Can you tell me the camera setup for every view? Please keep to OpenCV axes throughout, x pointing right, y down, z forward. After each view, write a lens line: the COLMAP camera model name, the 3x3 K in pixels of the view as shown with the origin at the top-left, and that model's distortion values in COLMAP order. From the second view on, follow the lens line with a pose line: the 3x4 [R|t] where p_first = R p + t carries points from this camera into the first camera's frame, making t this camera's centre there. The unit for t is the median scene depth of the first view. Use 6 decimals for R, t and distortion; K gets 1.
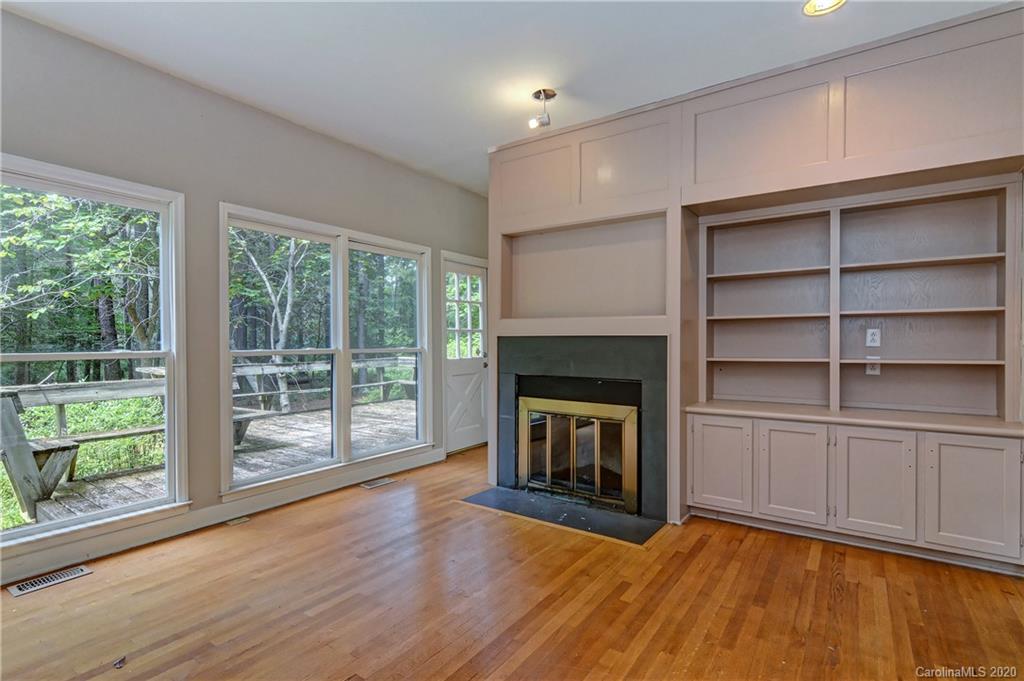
lens RADIAL K [[496.0, 0, 515.1], [0, 496.0, 343.6], [0, 0, 1]] dist [0.002088, -0.000329]
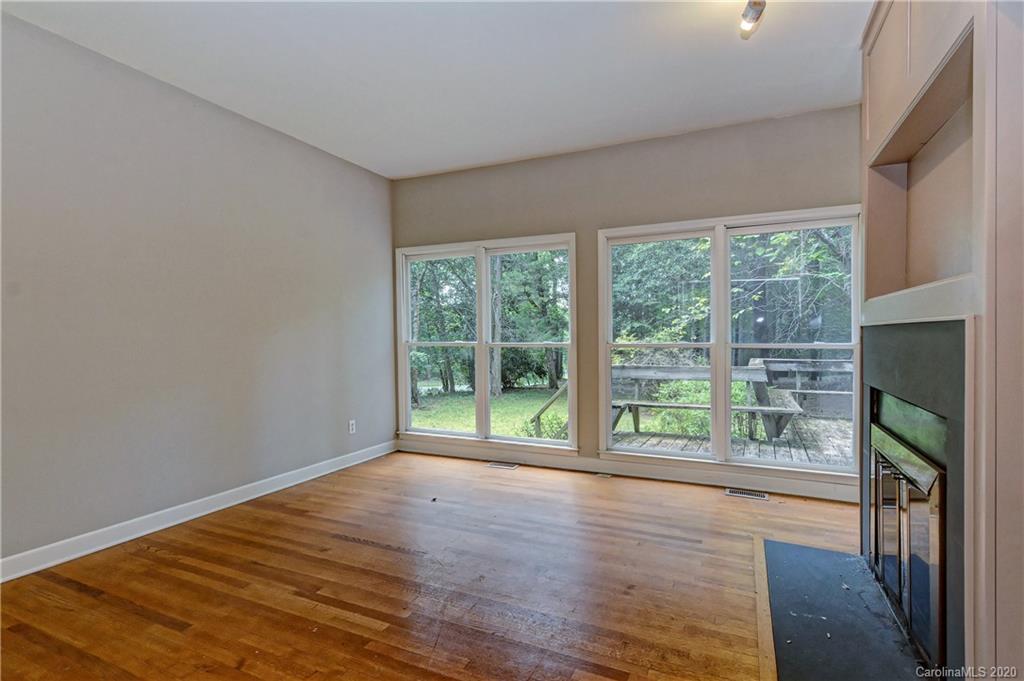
lens RADIAL K [[496.0, 0, 515.6], [0, 496.0, 341.1], [0, 0, 1]] dist [0.002088, -0.000329]
pose [[0.165654, 0.003466, -0.986178, 0.665690], [-0.002619, 0.999992, 0.003074, 0.006433], [0.986180, 0.002074, 0.165662, 0.556164]]
